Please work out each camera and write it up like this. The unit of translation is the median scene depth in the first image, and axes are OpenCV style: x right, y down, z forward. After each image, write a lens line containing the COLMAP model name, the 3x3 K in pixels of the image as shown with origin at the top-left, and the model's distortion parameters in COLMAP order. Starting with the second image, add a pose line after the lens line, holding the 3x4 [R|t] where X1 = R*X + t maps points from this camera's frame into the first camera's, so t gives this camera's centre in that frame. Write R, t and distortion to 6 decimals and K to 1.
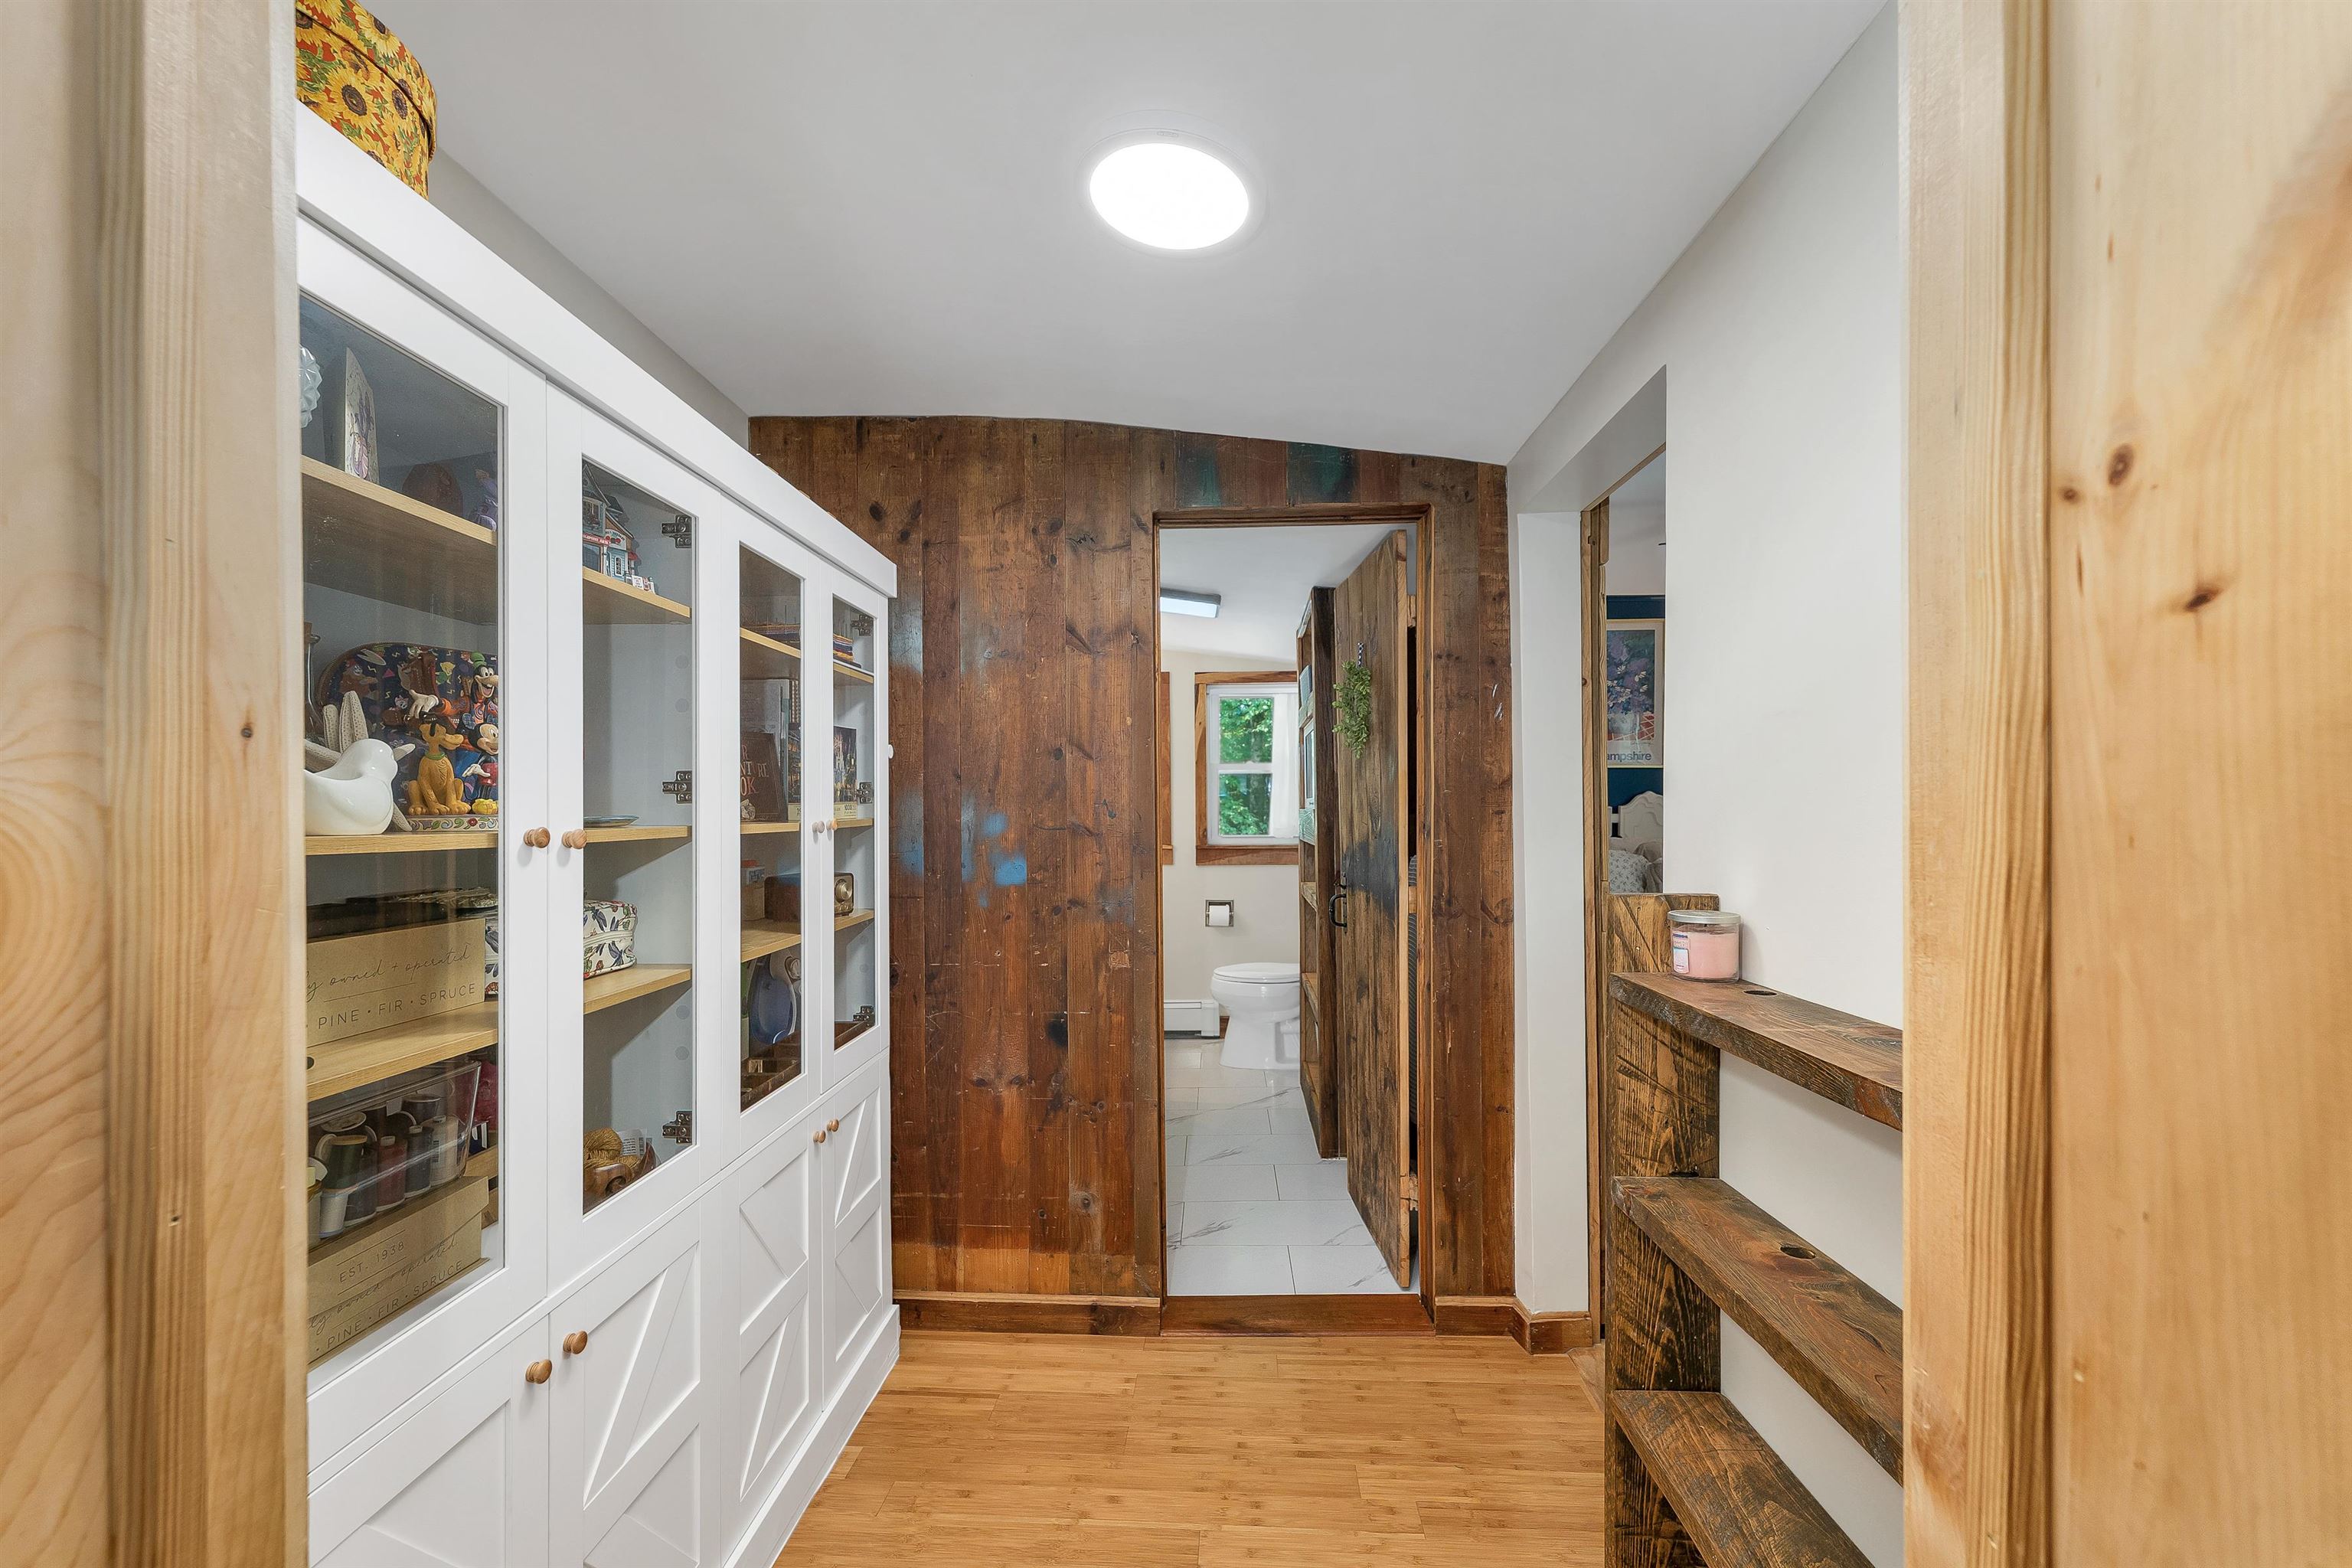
lens RADIAL K [[961.5, 0, 1165.1], [0, 961.5, 780.5], [0, 0, 1]] dist [-0.000136, -0.000225]
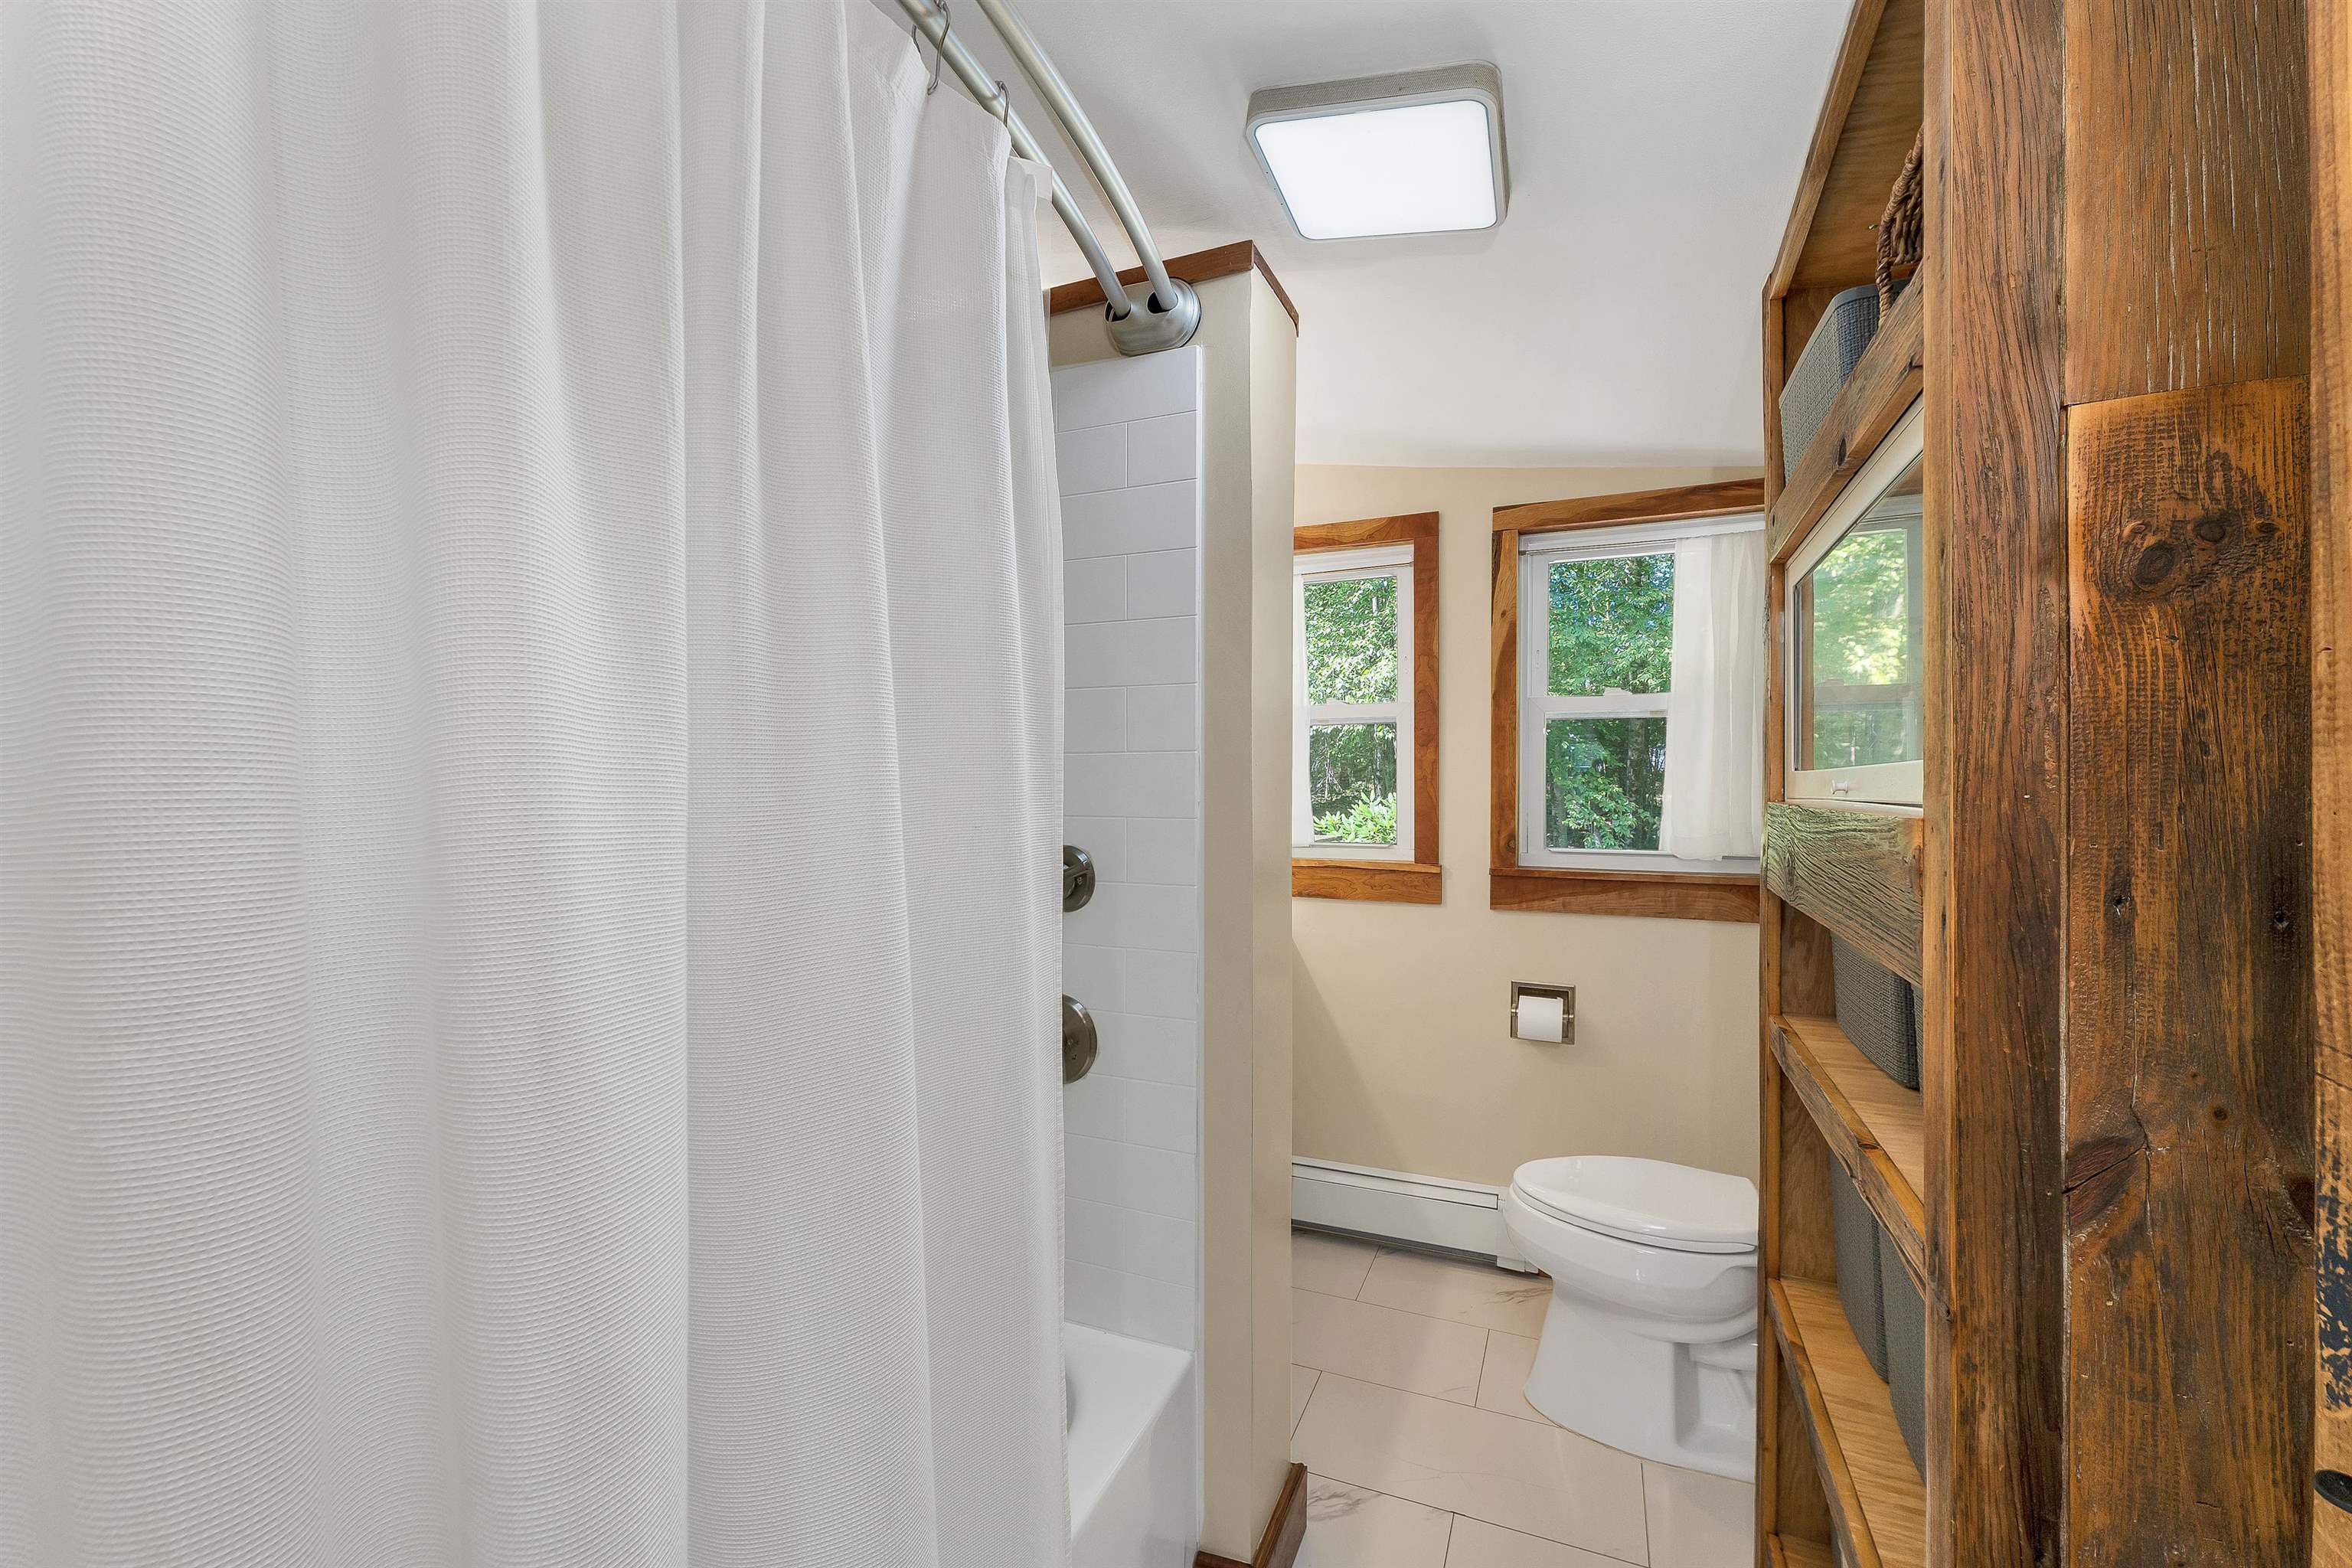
lens RADIAL K [[991.0, 0, 1167.6], [0, 991.0, 787.5], [0, 0, 1]] dist [-0.000167, -0.001022]
pose [[0.940647, 0.008780, -0.339274, 0.048162], [0.001259, 0.999568, 0.029357, 0.012694], [0.339385, -0.028042, 0.940230, 0.484285]]
